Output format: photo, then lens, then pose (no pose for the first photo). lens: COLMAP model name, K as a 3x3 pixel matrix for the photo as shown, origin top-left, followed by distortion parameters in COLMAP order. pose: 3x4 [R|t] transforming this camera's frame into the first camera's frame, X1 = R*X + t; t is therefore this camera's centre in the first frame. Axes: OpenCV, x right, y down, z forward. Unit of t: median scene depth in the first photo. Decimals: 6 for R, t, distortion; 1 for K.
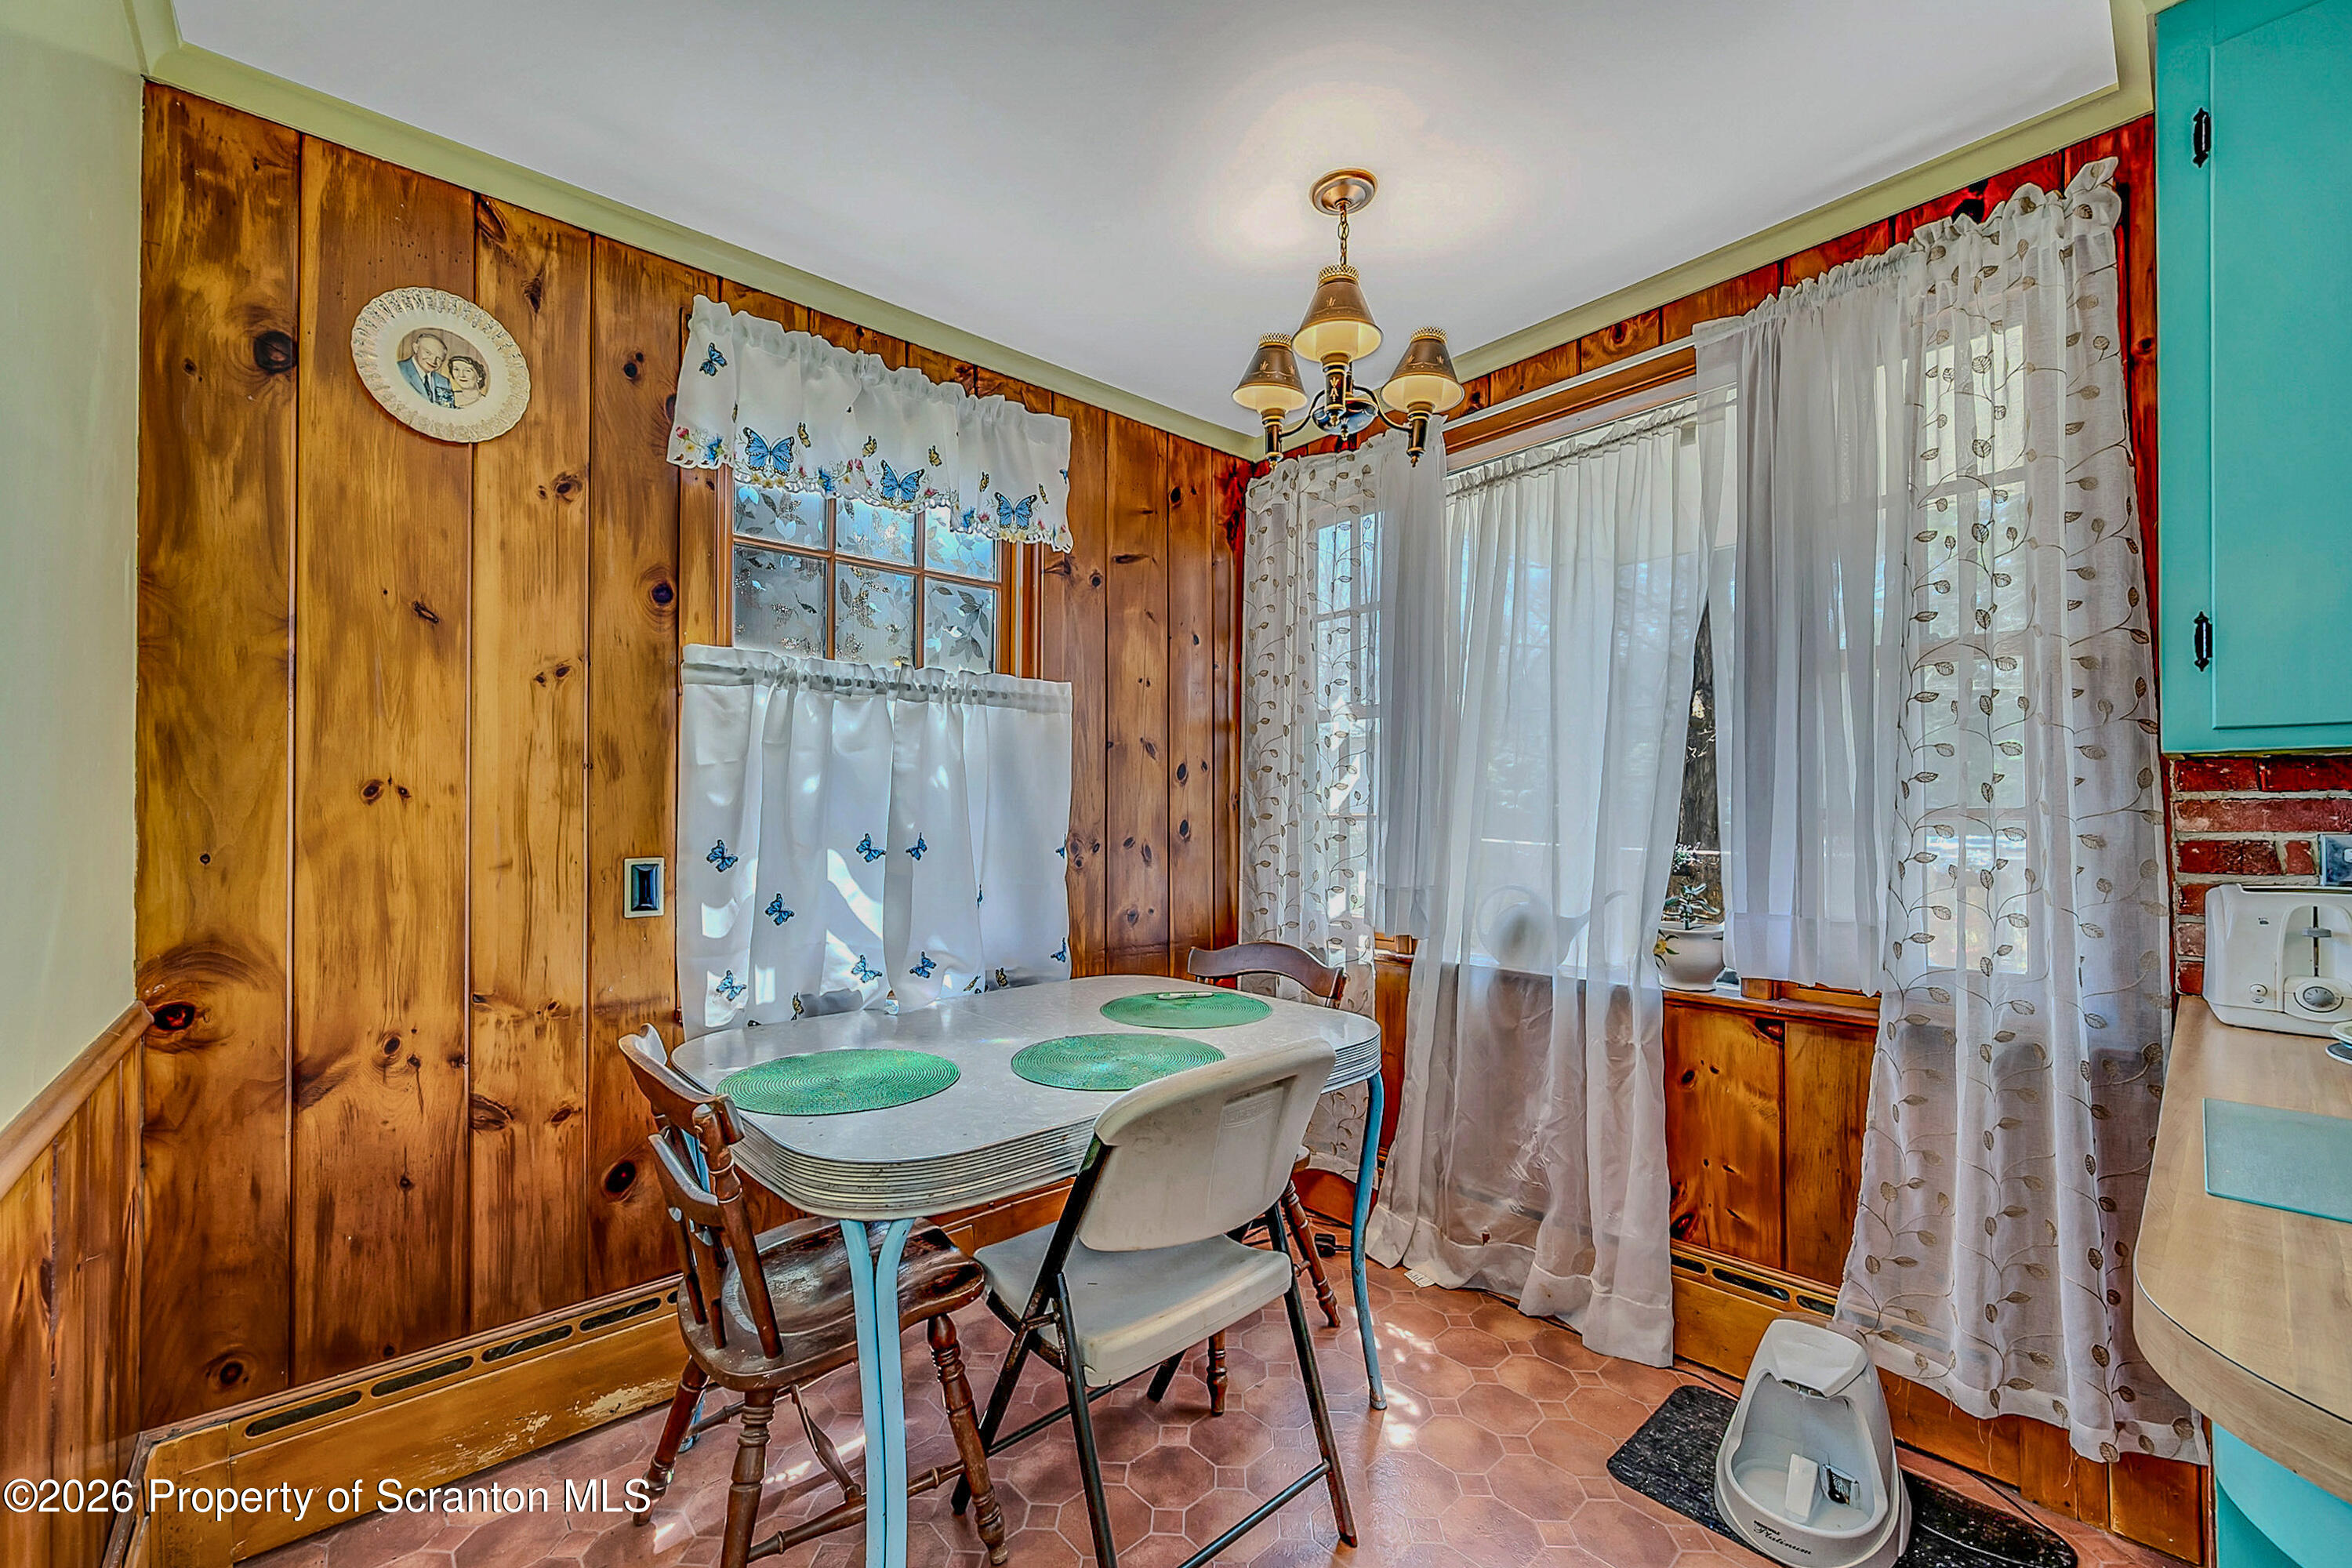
lens RADIAL K [[933.3, 0, 1167.5], [0, 933.3, 794.6], [0, 0, 1]] dist [0.000912, -0.000216]
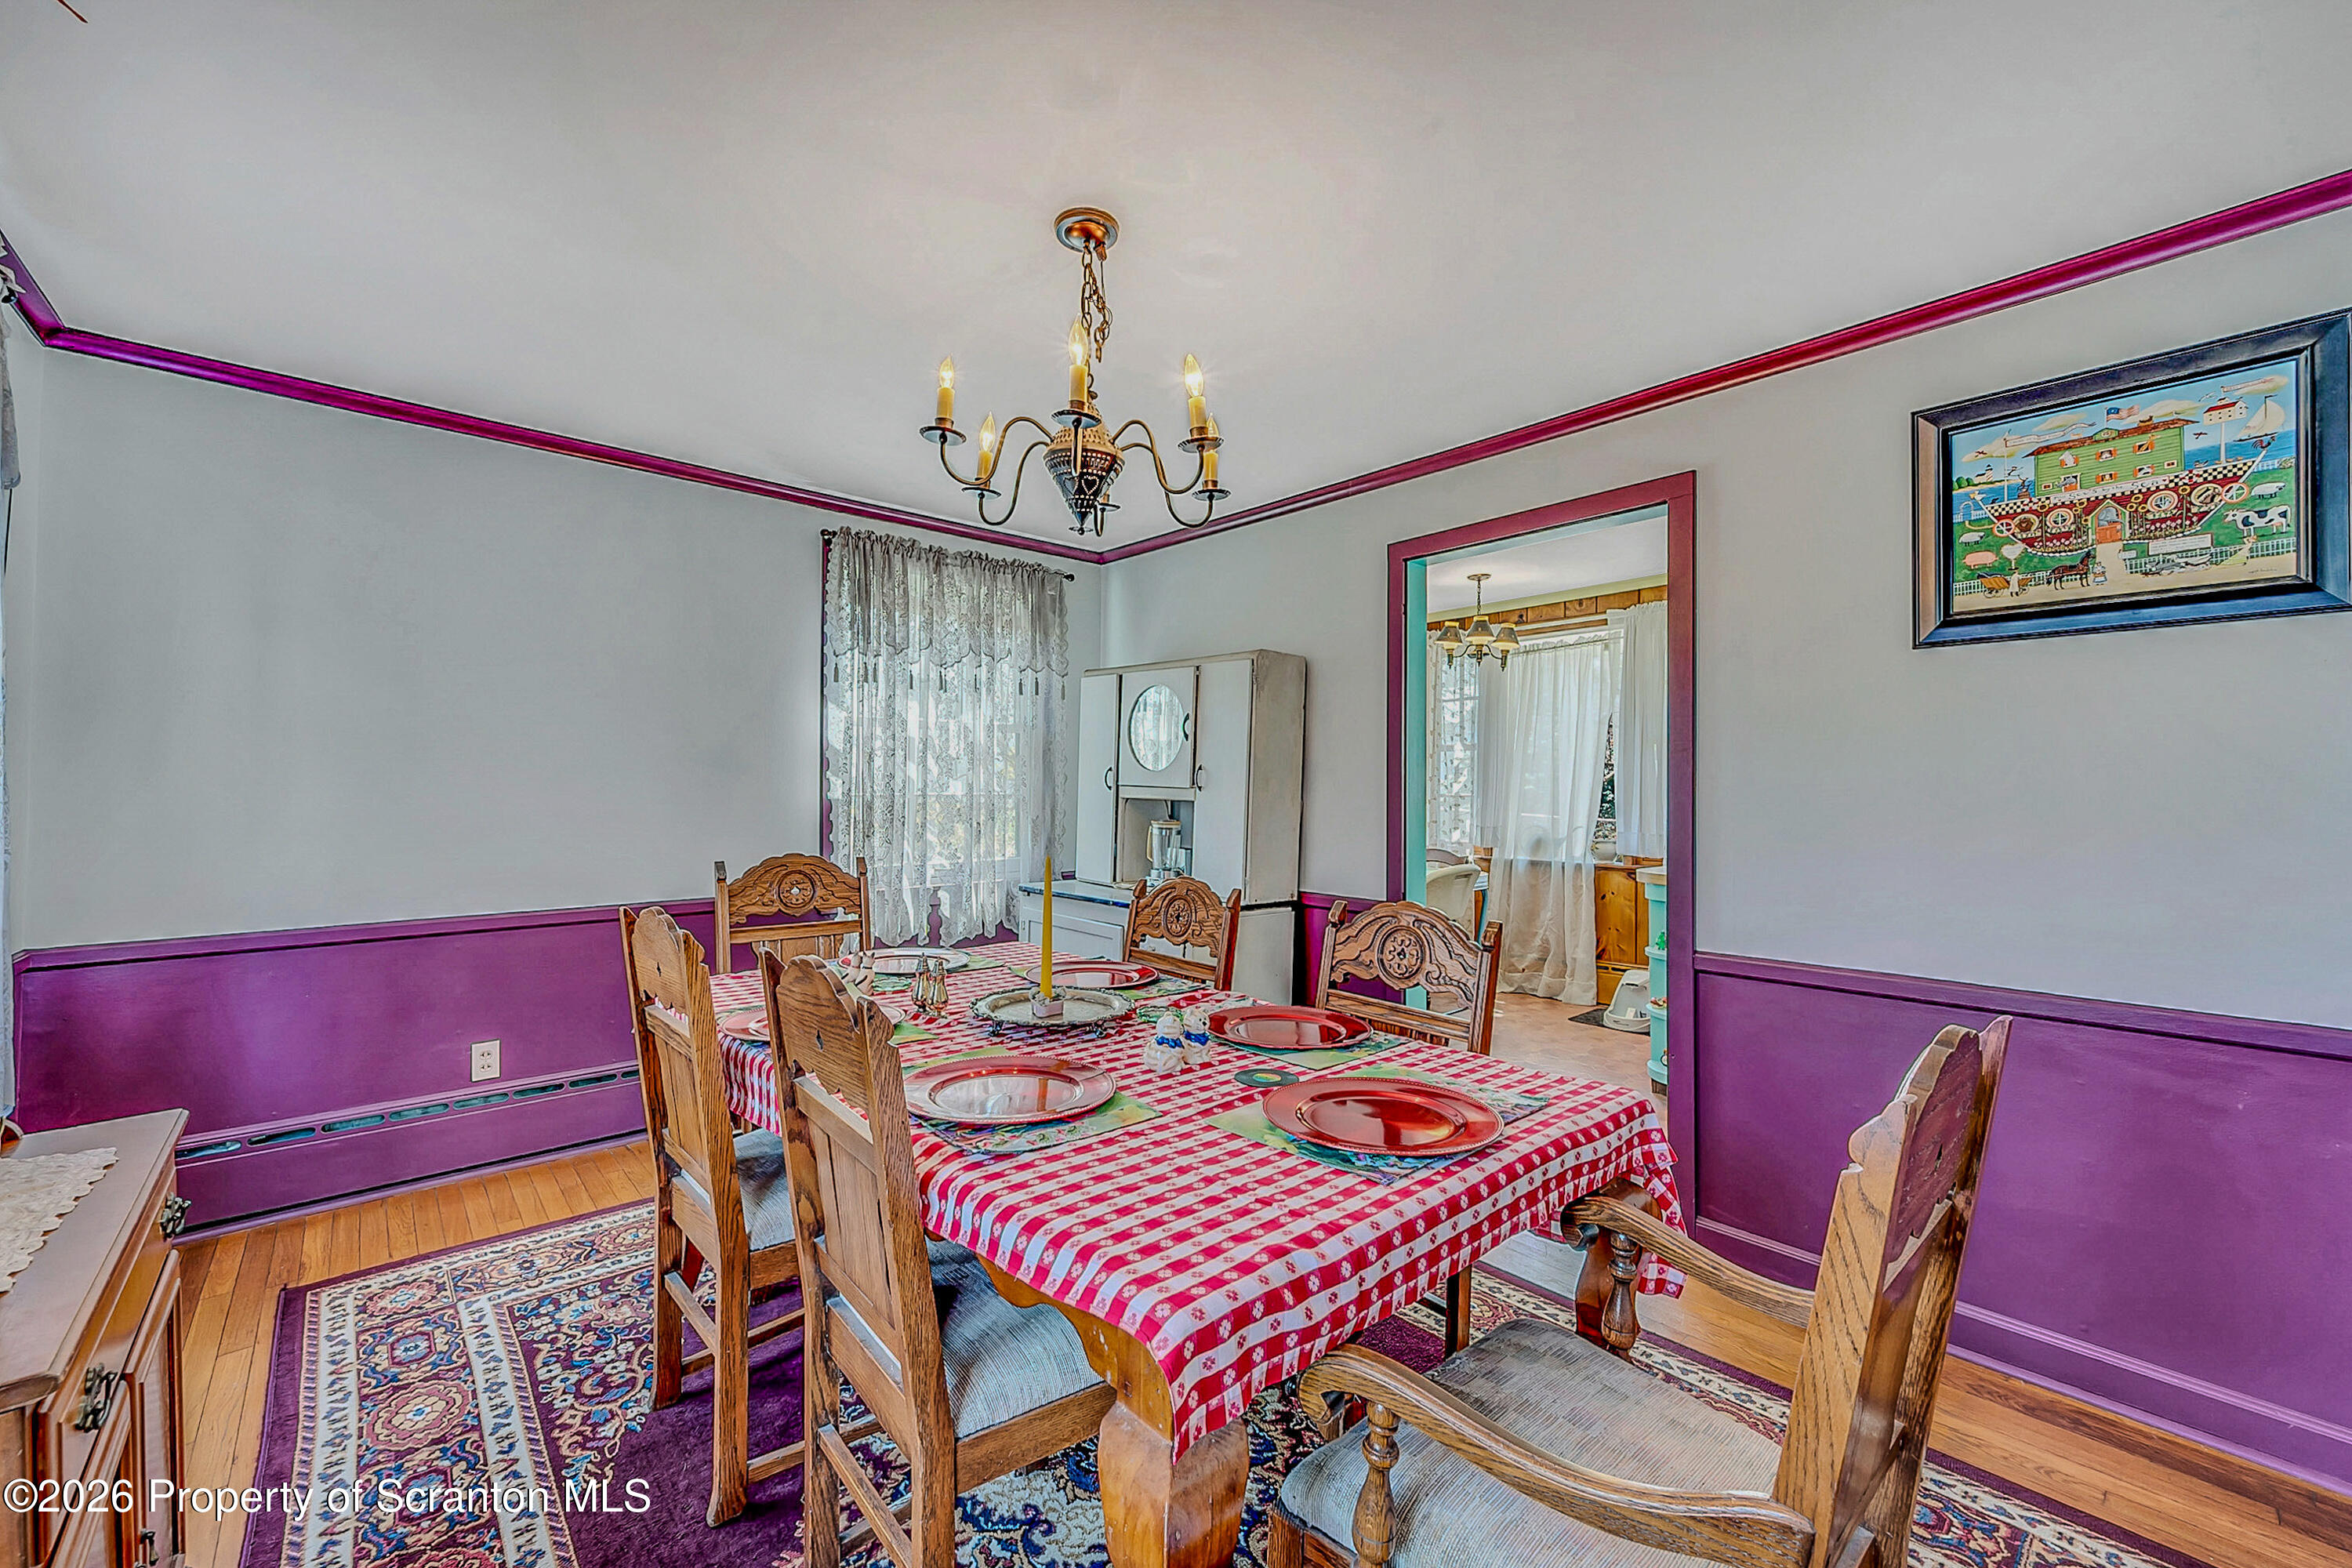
lens RADIAL K [[933.3, 0, 1180.5], [0, 933.3, 782.9], [0, 0, 1]] dist [0.000912, -0.000216]
pose [[0.999976, 0.006831, 0.000897, -0.564220], [-0.006838, 0.999945, 0.007922, -0.023604], [-0.000843, -0.007928, 0.999968, -1.444243]]
